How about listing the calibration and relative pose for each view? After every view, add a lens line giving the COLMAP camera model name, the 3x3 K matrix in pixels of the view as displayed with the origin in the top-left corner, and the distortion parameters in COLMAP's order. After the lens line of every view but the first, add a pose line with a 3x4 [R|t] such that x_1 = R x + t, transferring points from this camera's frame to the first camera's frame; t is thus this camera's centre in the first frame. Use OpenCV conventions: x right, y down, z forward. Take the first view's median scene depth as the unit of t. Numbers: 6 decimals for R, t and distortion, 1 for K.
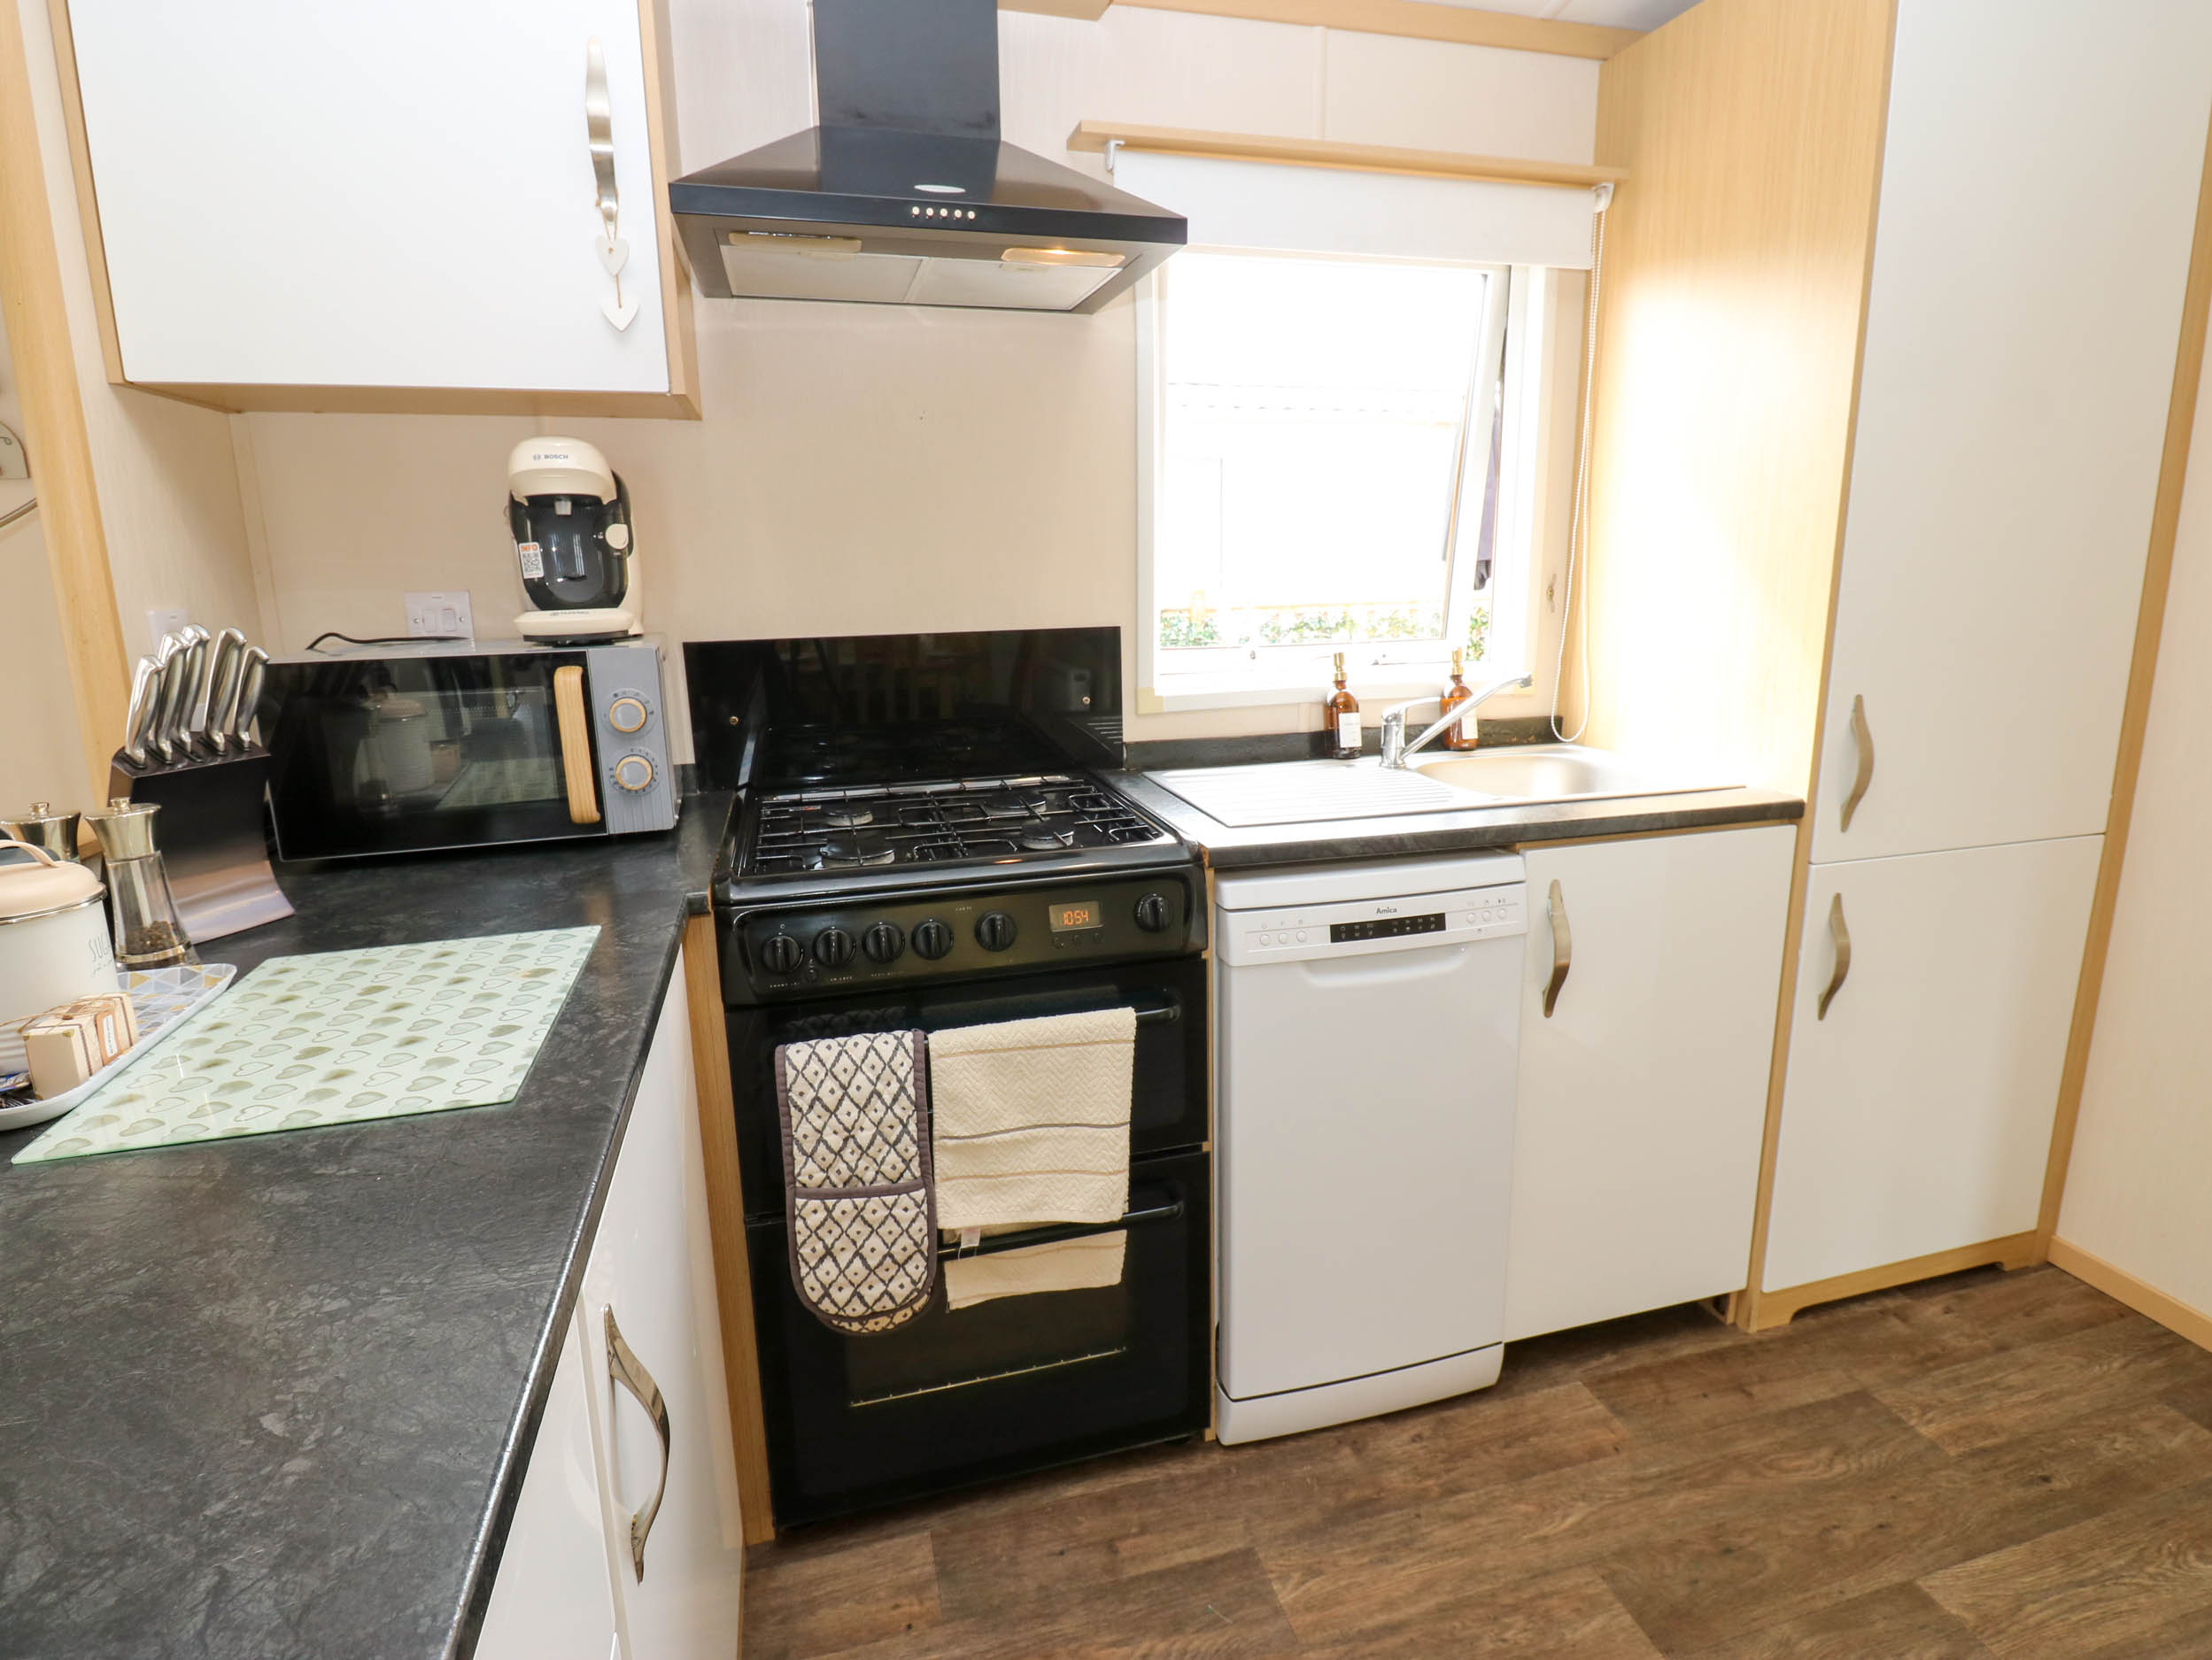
lens RADIAL K [[1158.6, 0, 1128.1], [0, 1158.6, 803.9], [0, 0, 1]] dist [-0.000631, -0.013602]
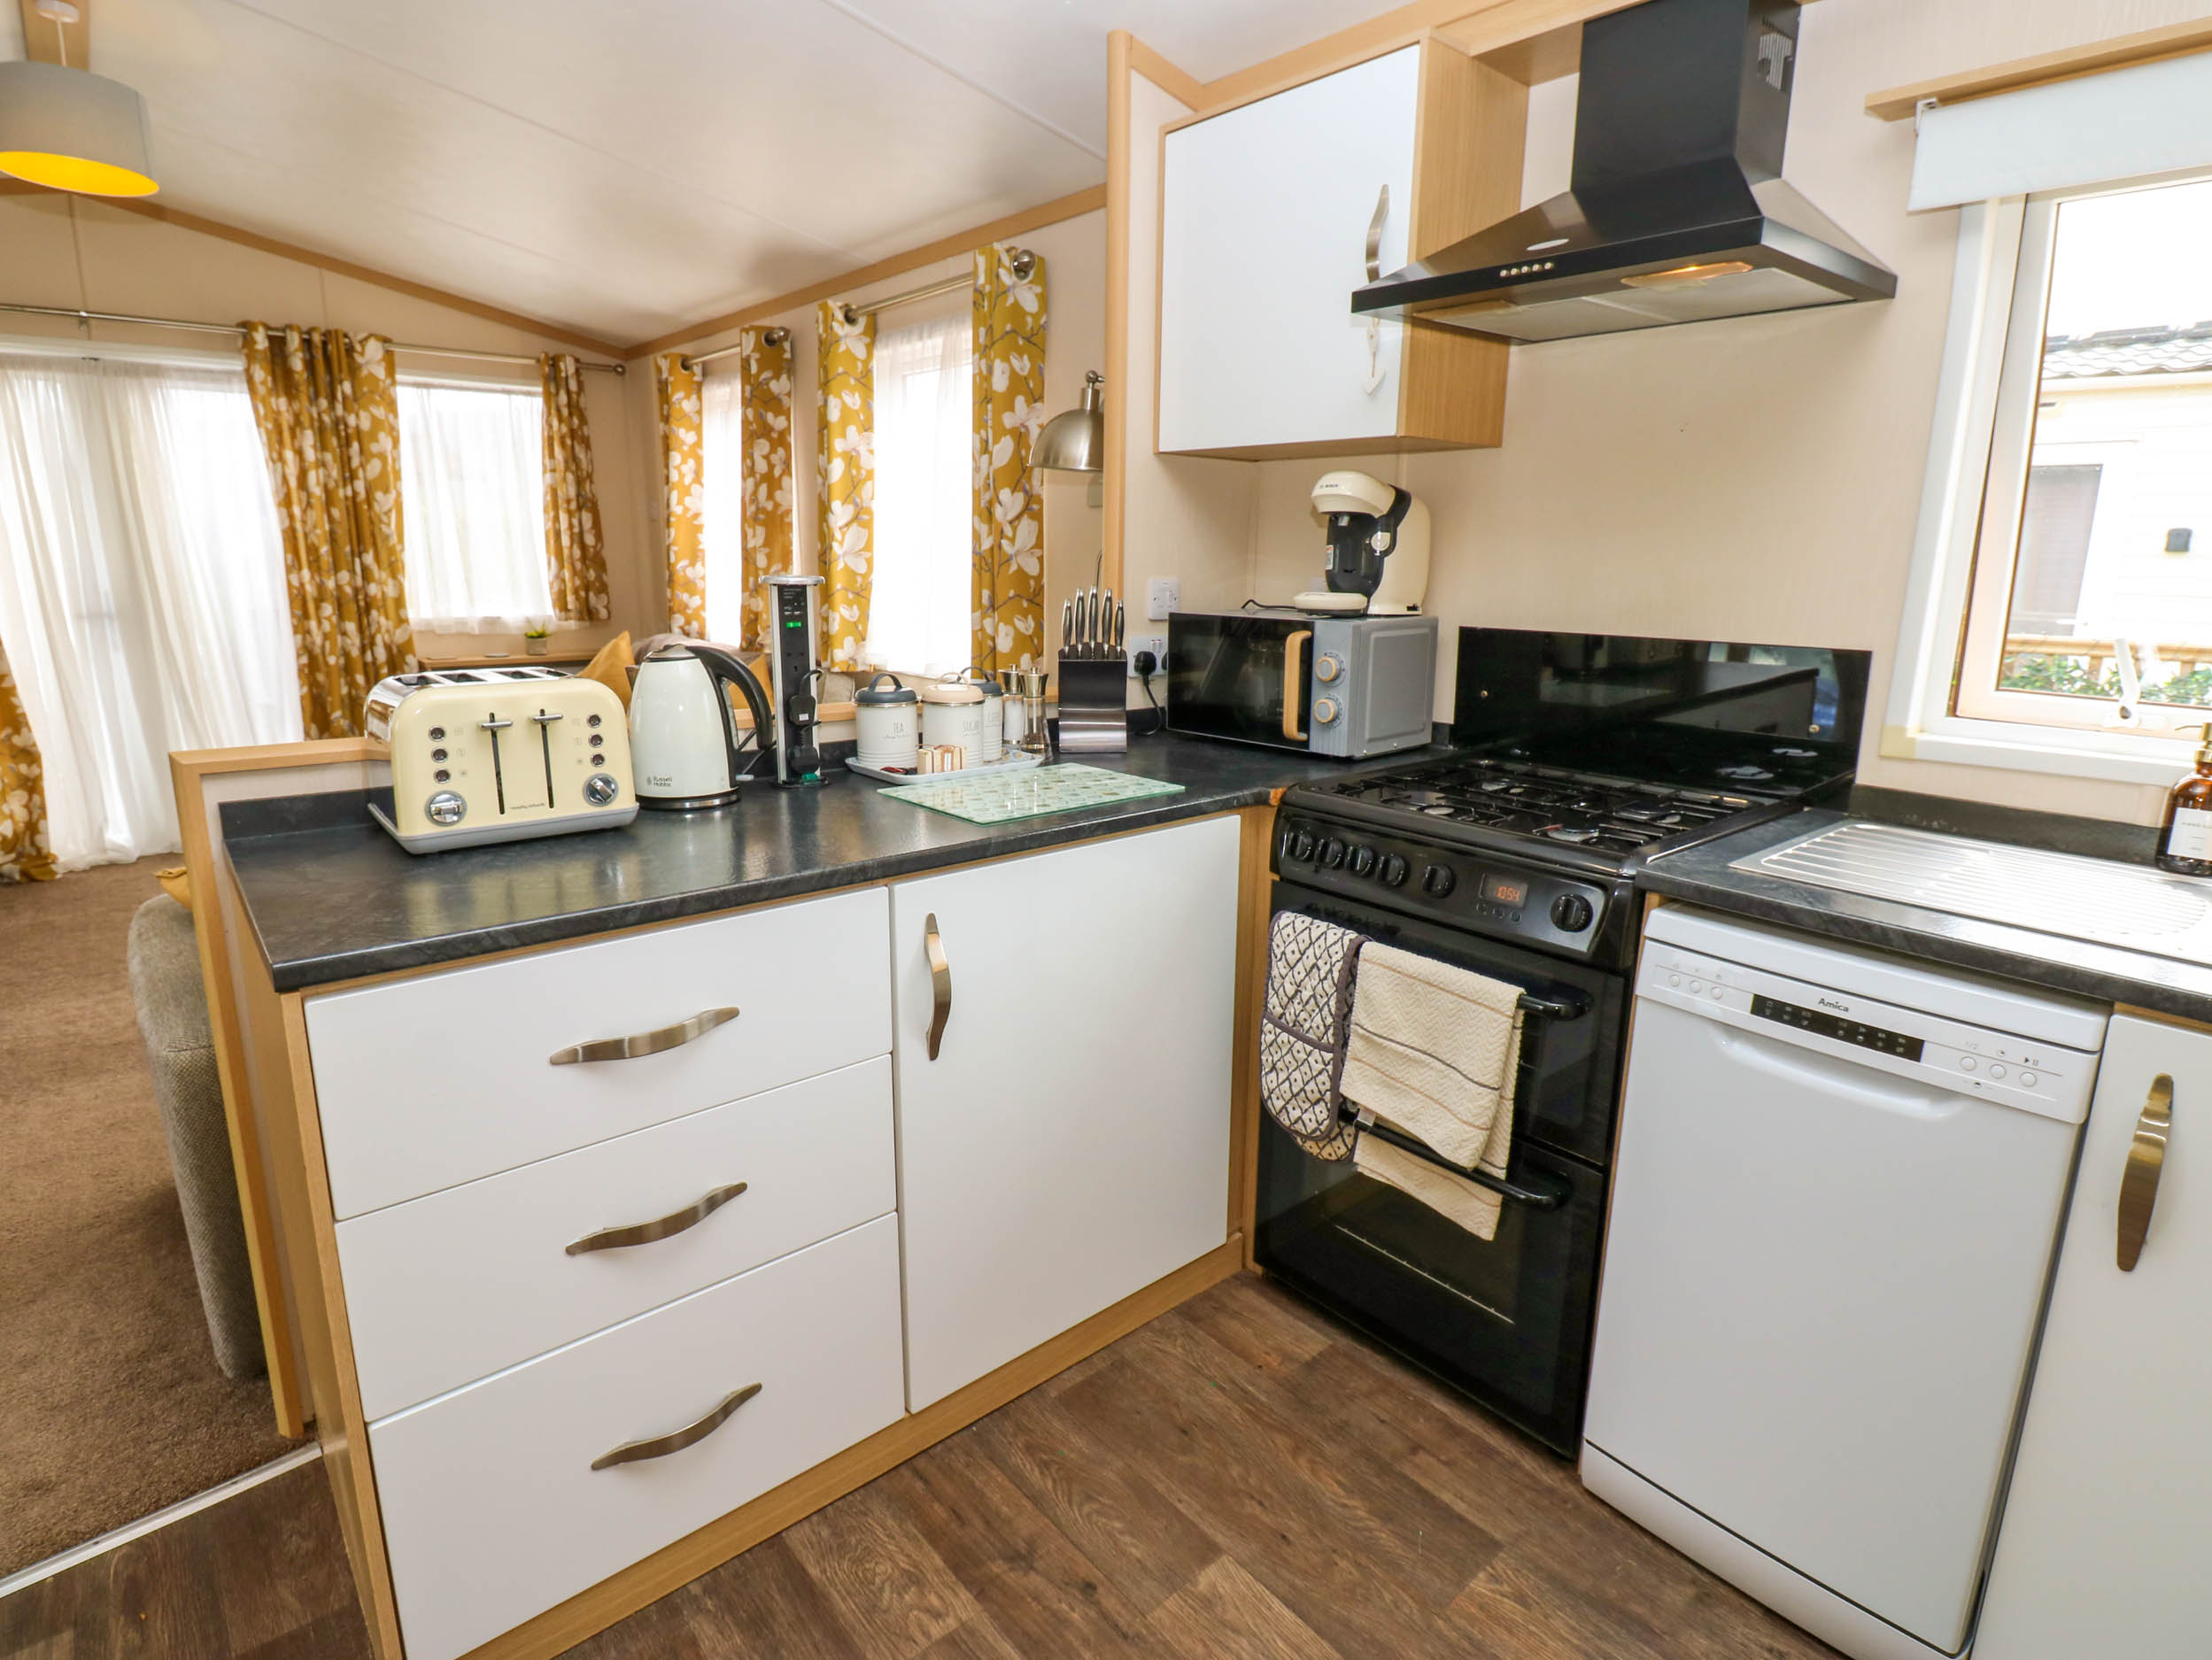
lens RADIAL K [[1154.8, 0, 1110.0], [0, 1154.8, 799.8], [0, 0, 1]] dist [0.002427, -0.013311]
pose [[0.422953, 0.210869, -0.881275, 0.669466], [-0.209159, 0.969003, 0.131478, -0.048455], [0.881682, 0.128717, 0.453948, 0.141626]]
